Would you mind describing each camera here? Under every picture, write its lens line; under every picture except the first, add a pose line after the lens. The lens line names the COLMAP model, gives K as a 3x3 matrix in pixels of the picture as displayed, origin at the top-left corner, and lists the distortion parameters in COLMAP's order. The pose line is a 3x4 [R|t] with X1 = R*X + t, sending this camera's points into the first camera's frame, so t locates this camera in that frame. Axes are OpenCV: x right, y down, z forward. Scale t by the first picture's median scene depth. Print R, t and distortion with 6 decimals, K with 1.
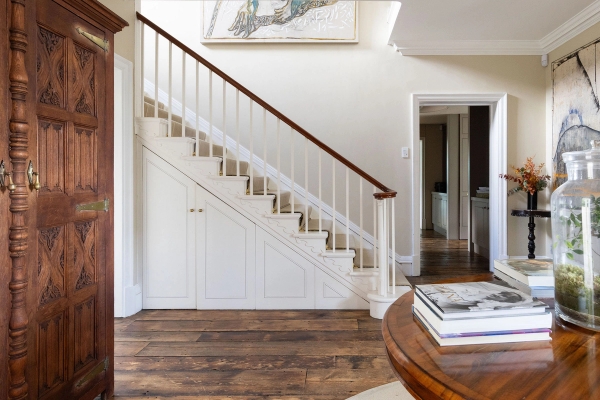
lens RADIAL K [[380.0, 0, 300.0], [0, 380.0, 179.7], [0, 0, 1]] dist [-0.000869, 0.000407]
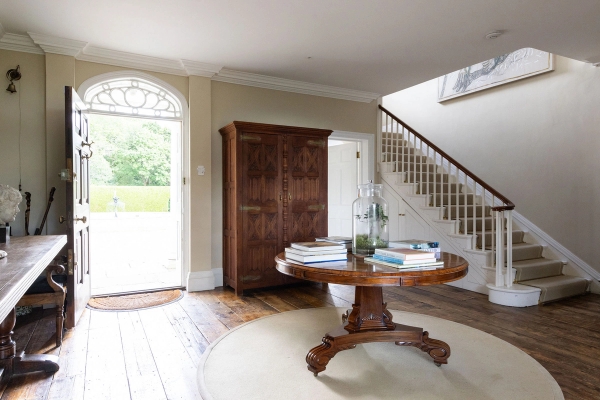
lens RADIAL K [[389.3, 0, 300.0], [0, 389.3, 200.0], [0, 0, 1]] dist [-0.002200, 0.000143]
pose [[0.453615, 0.004426, -0.891187, 1.819574], [0.001198, 0.999984, 0.005576, 0.008265], [0.891197, -0.003597, 0.453602, -0.325602]]
